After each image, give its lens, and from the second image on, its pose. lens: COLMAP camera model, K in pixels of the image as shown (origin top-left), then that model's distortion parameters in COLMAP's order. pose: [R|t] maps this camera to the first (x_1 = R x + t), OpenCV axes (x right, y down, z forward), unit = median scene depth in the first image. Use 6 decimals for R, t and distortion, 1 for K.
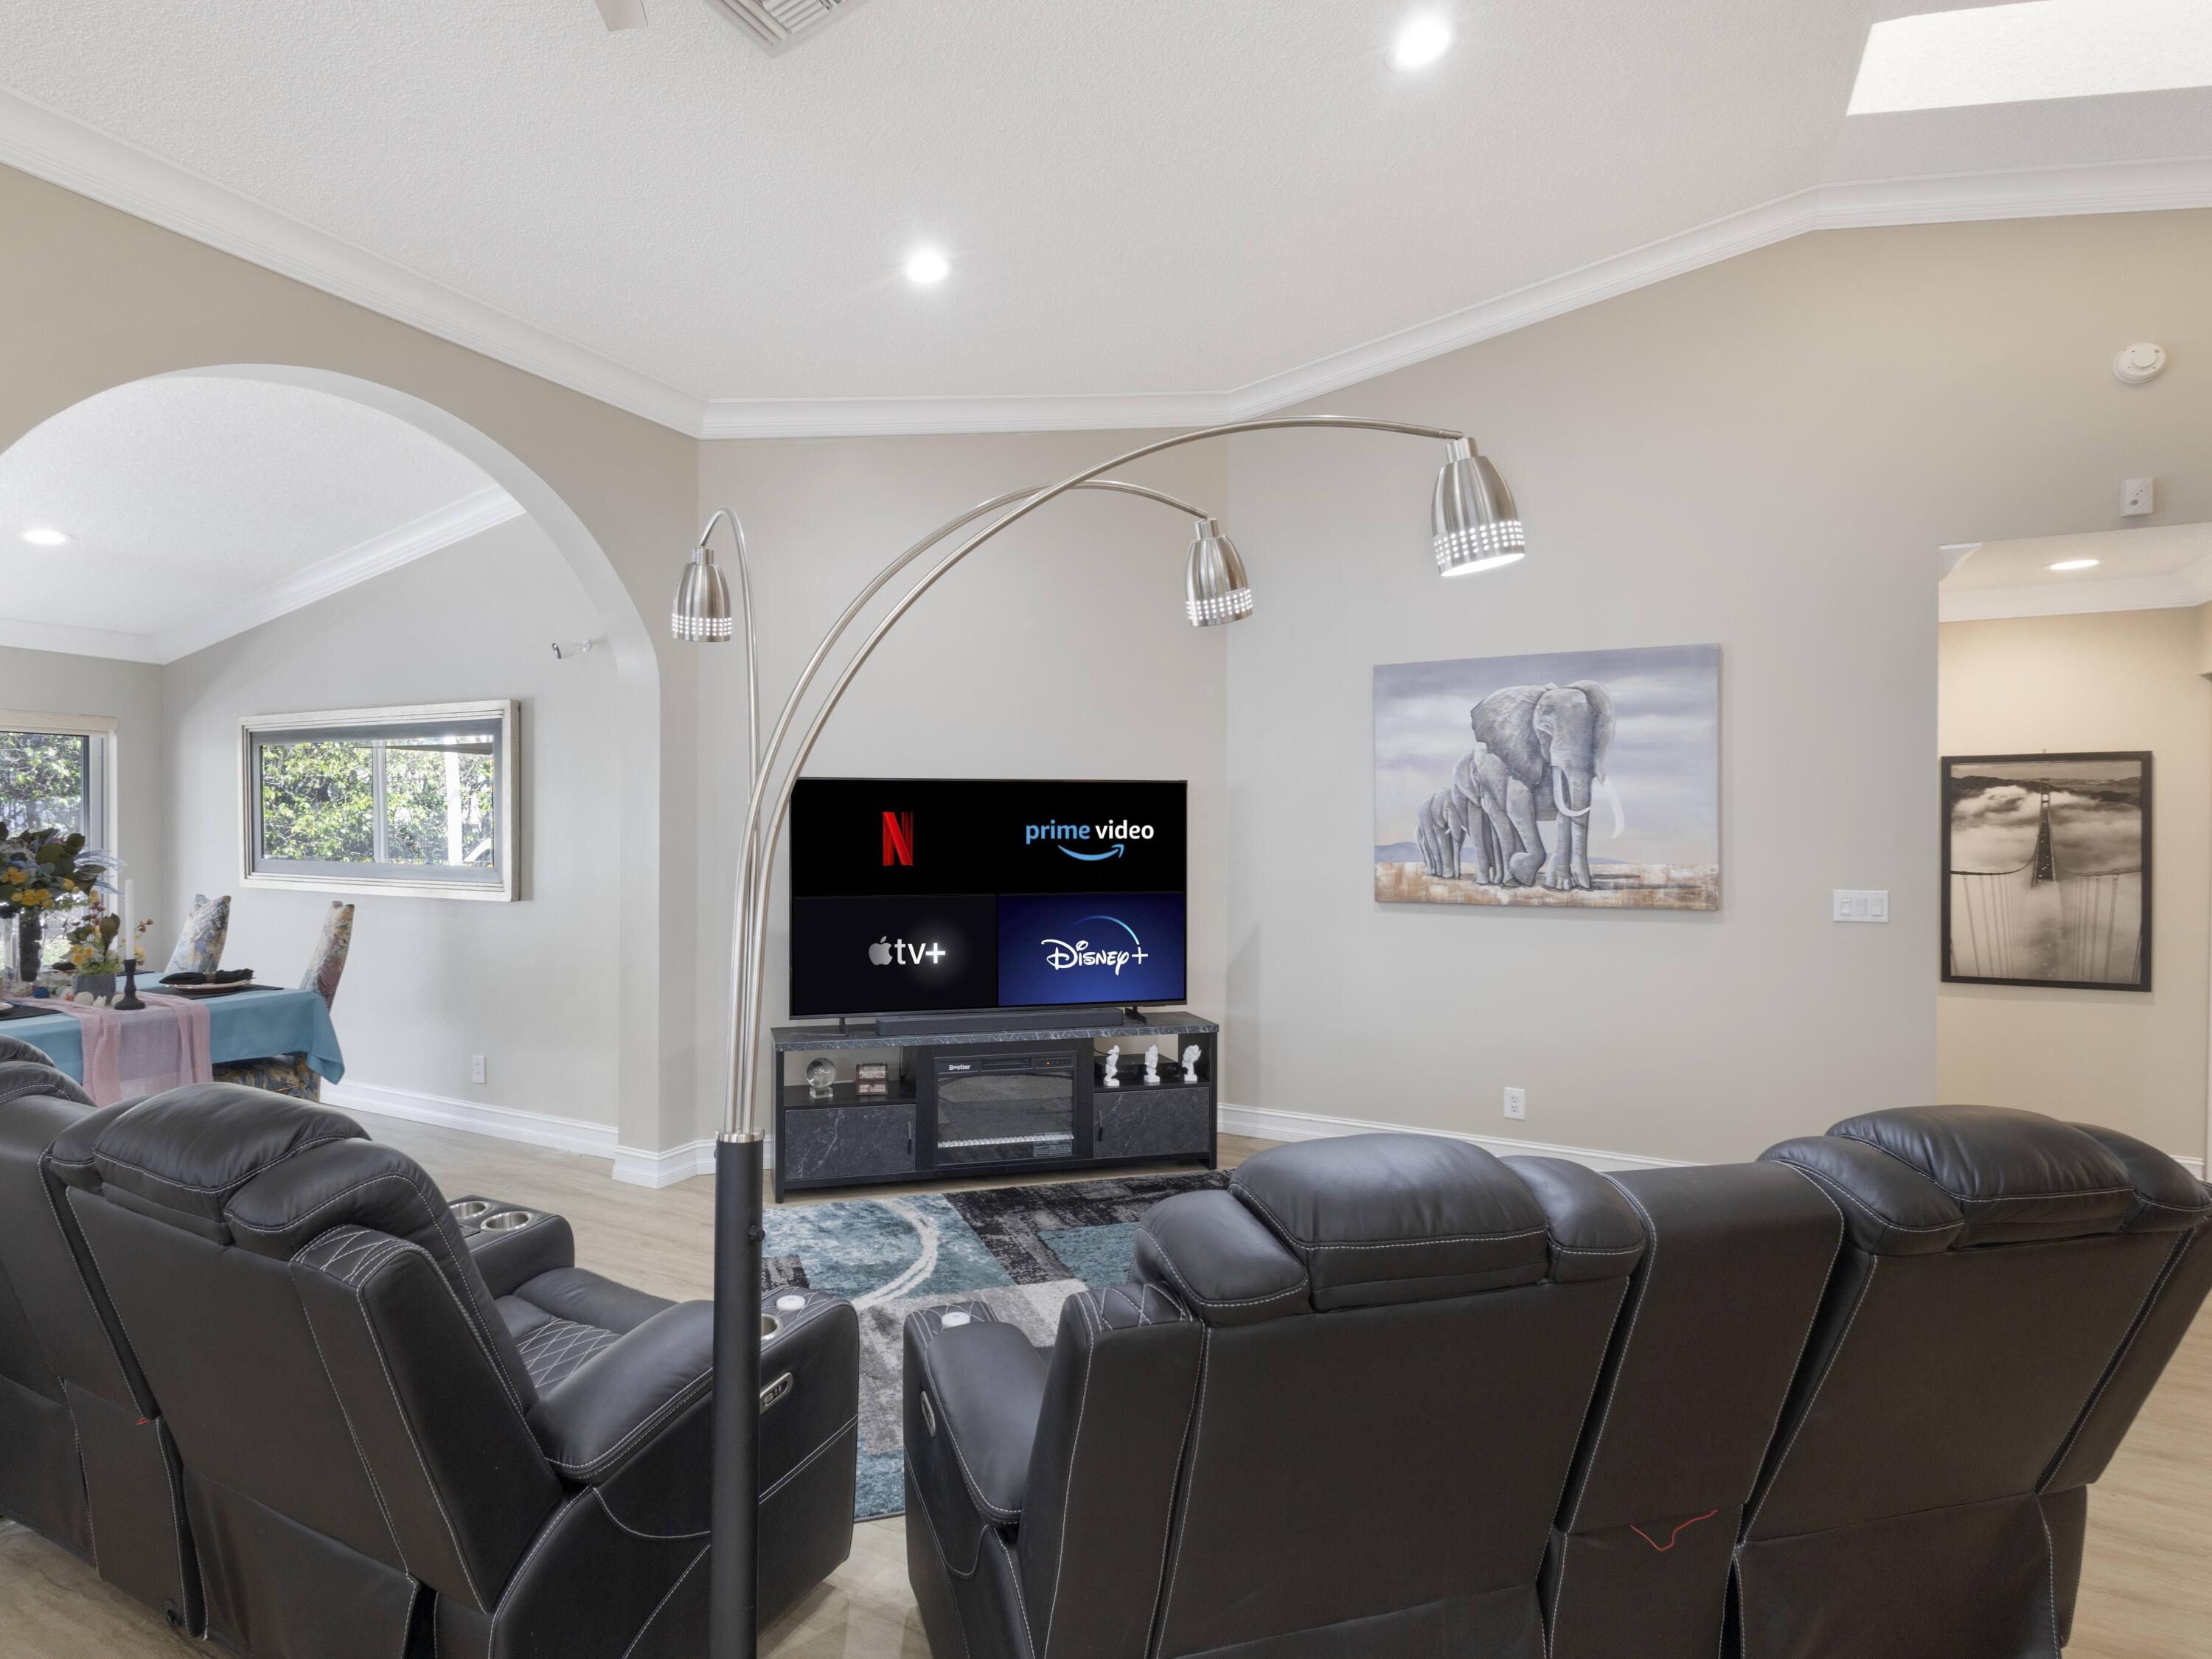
lens RADIAL K [[1171.7, 0, 1106.0], [0, 1171.7, 829.5], [0, 0, 1]] dist [0.000539, -0.000174]
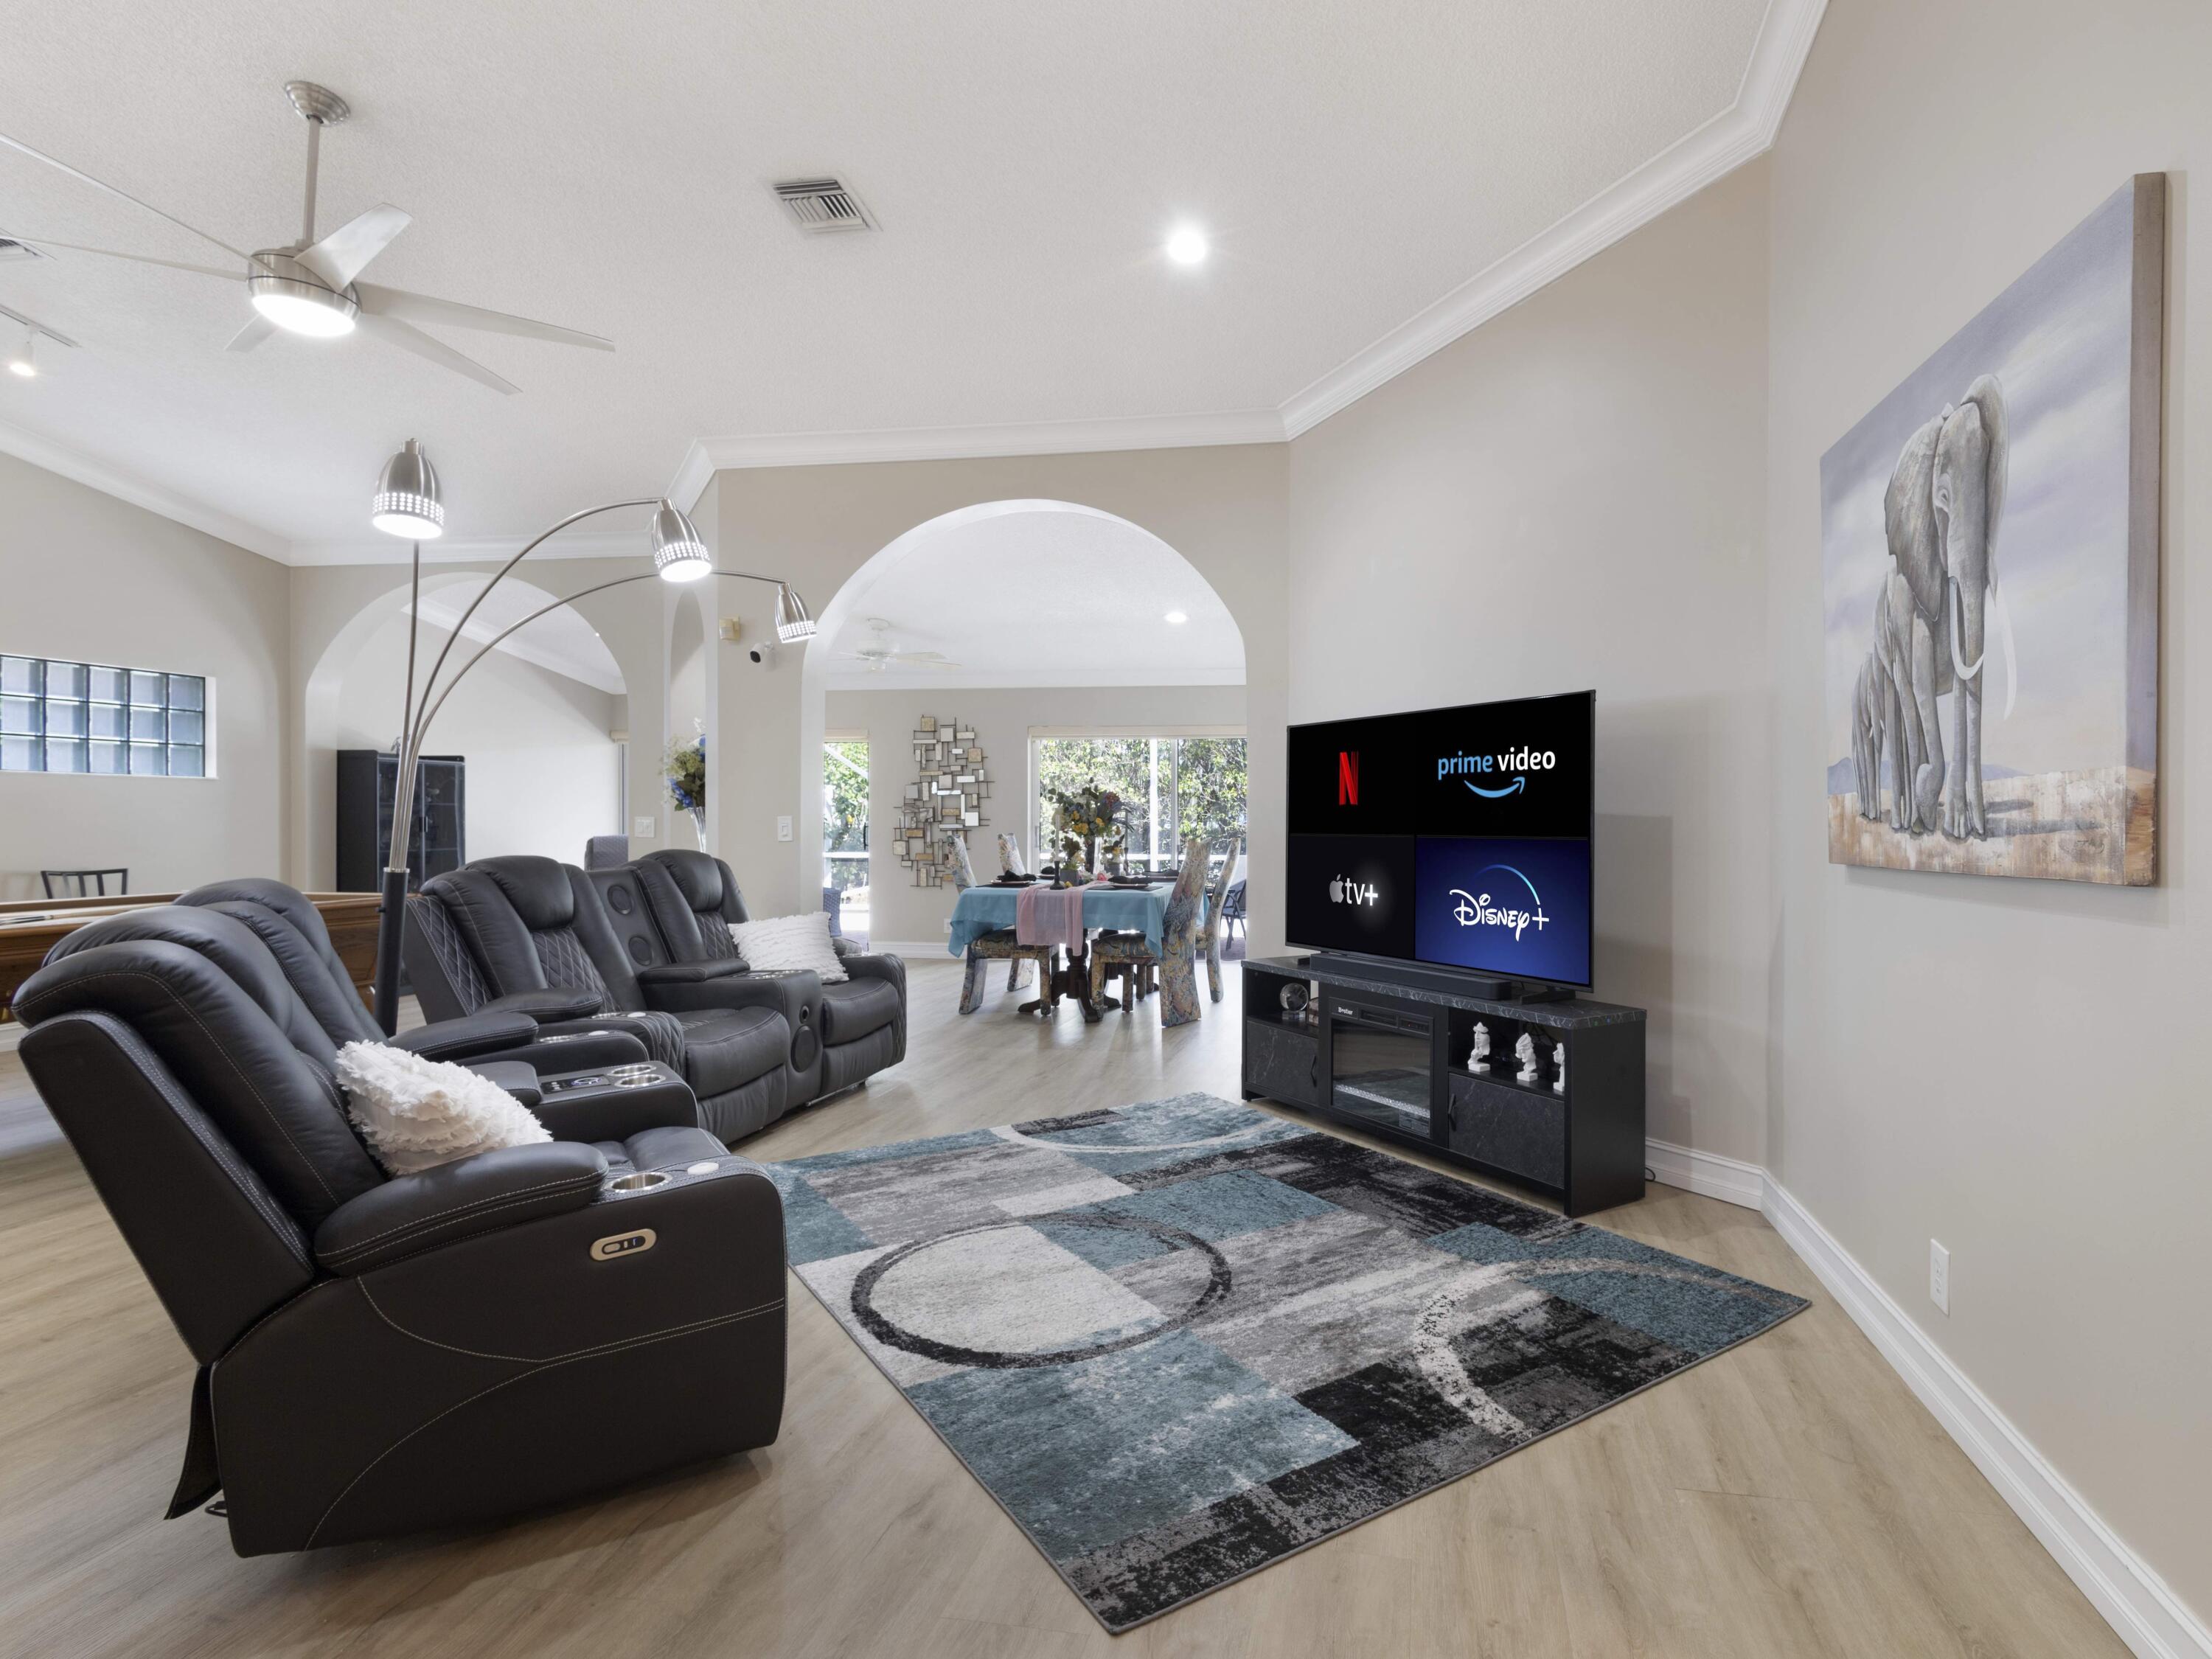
lens RADIAL K [[1239.5, 0, 1213.5], [0, 1239.5, 829.5], [0, 0, 1]] dist [0.000582, 0.000175]
pose [[0.281692, 0.004114, -0.959496, 0.772088], [-0.007722, 0.999968, 0.002020, 0.048739], [0.959474, 0.006840, 0.281714, 0.567801]]
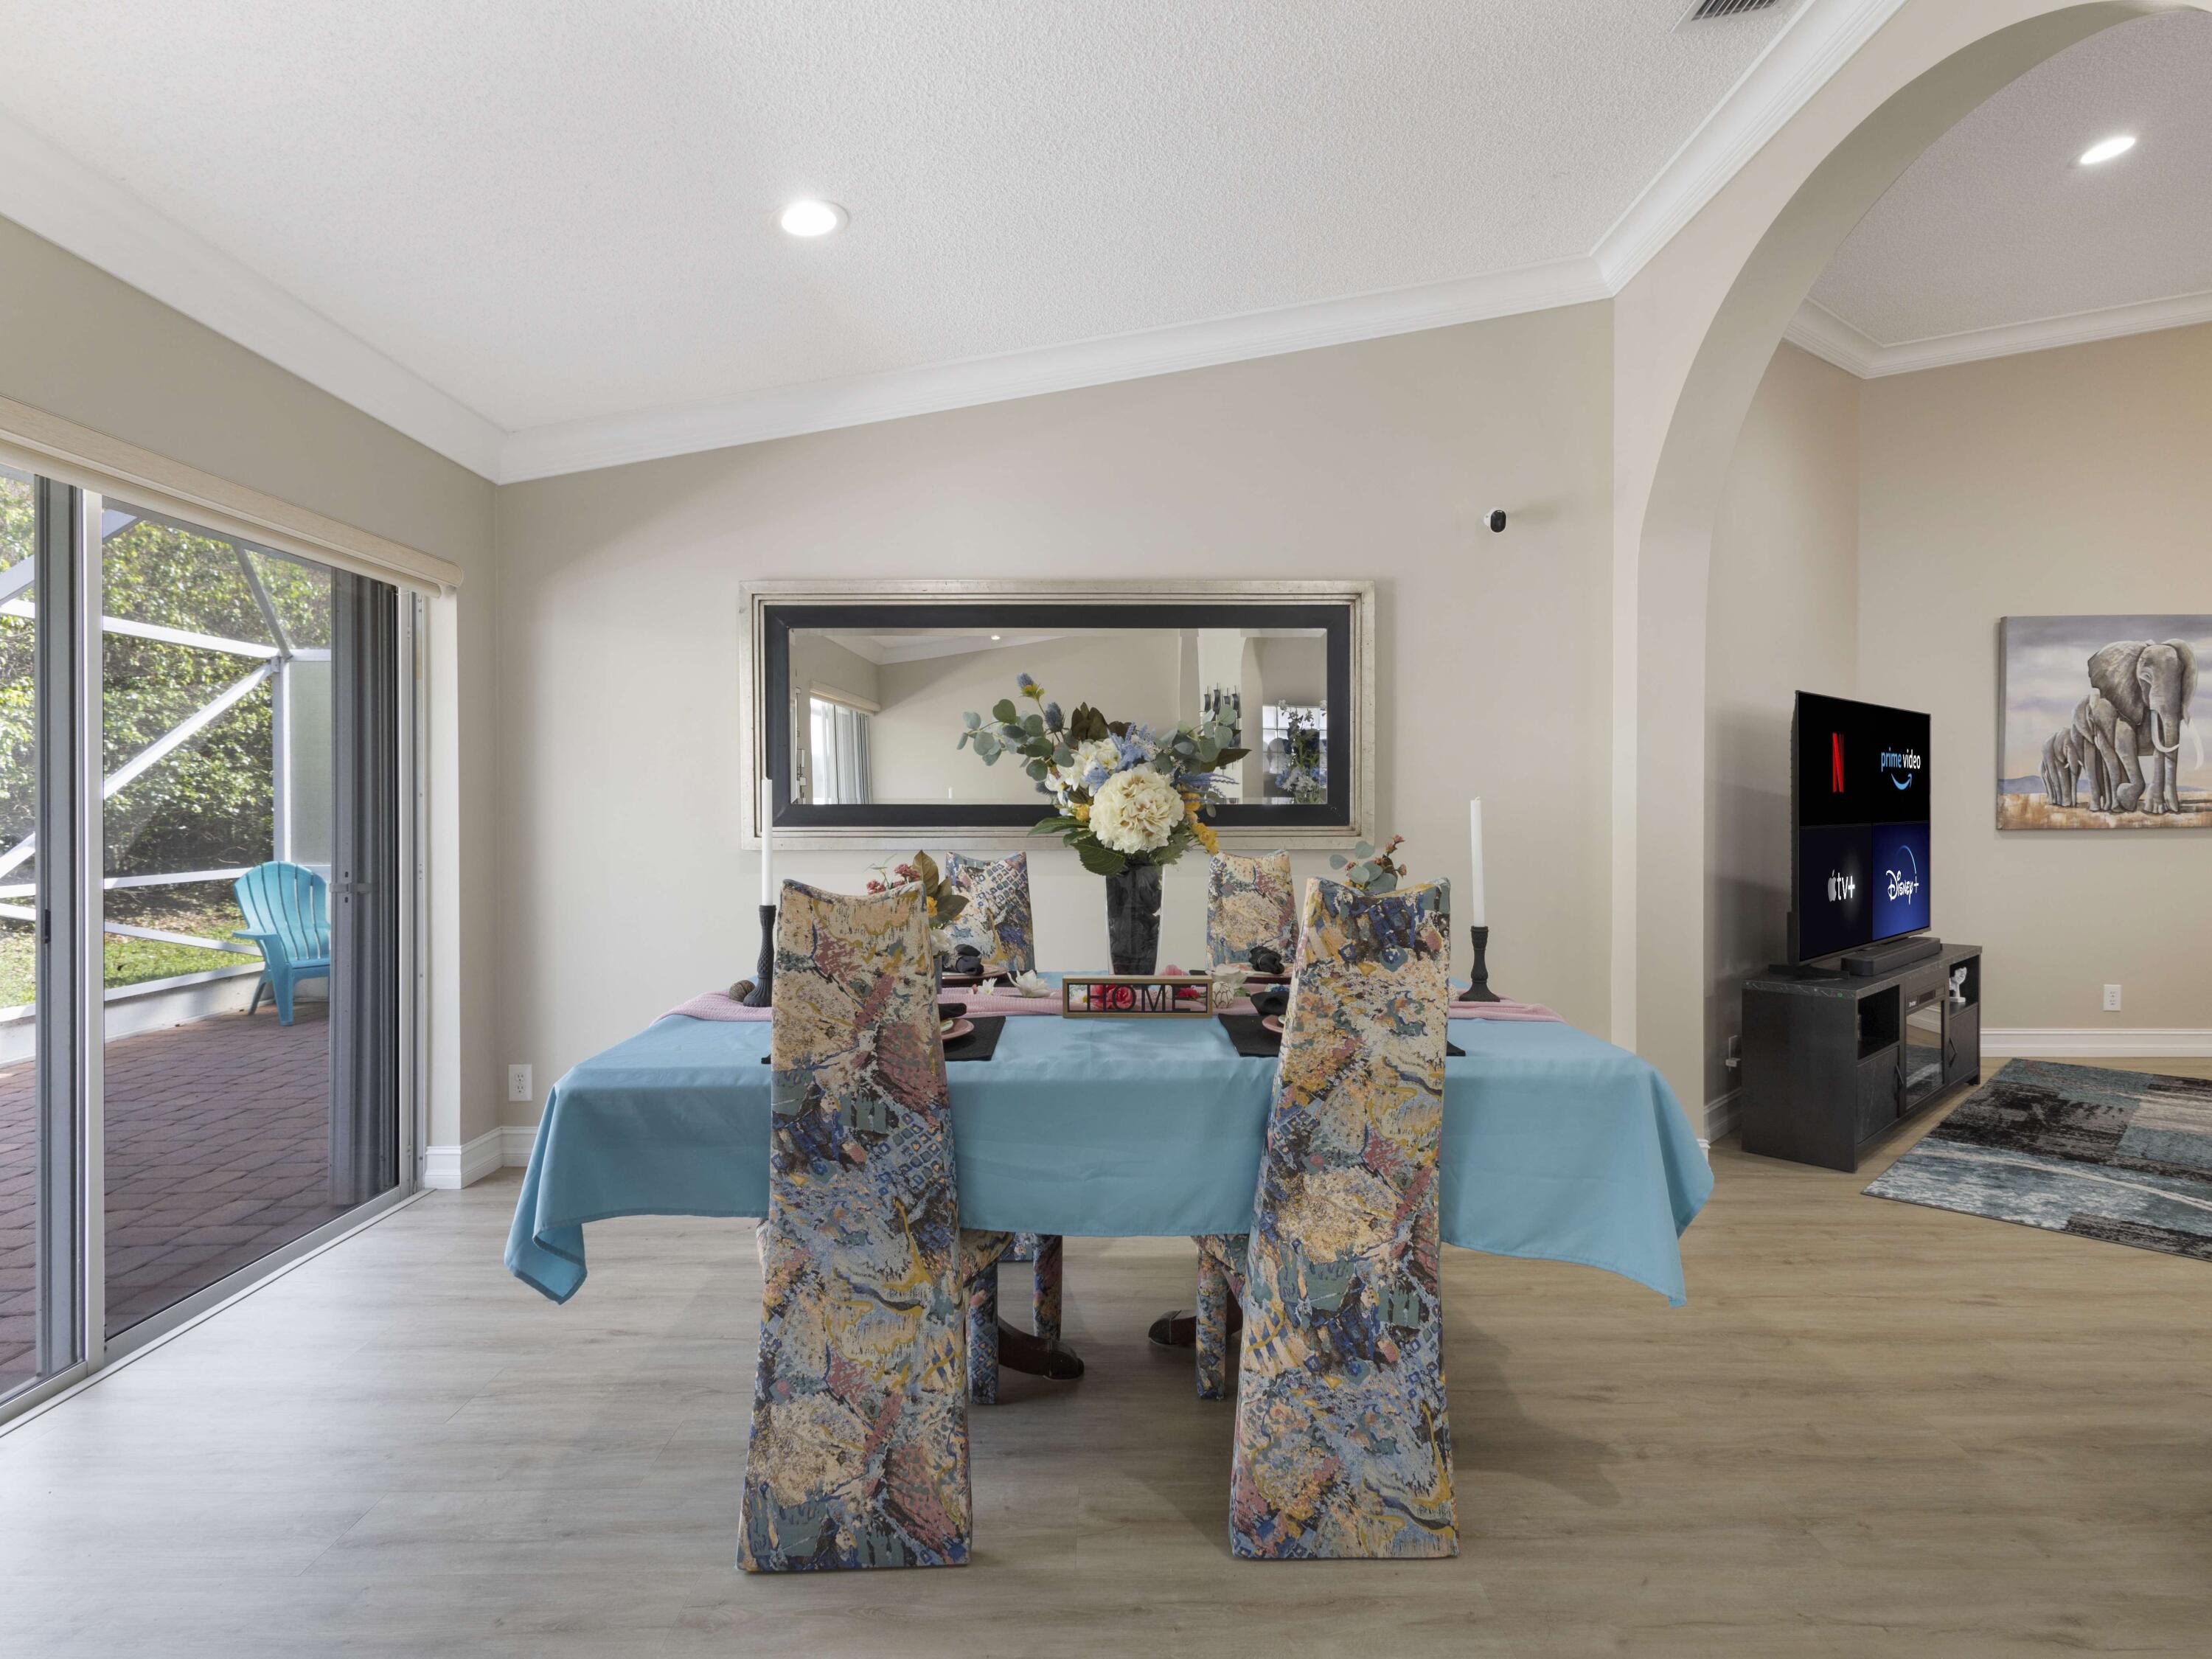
lens RADIAL K [[1118.1, 0, 1106.0], [0, 1118.1, 829.5], [0, 0, 1]] dist [-0.000694, -0.000928]
pose [[0.889683, -0.014541, 0.456347, -1.067439], [0.011308, 0.999888, 0.009813, 0.043653], [-0.456438, -0.003570, 0.889748, 0.472165]]
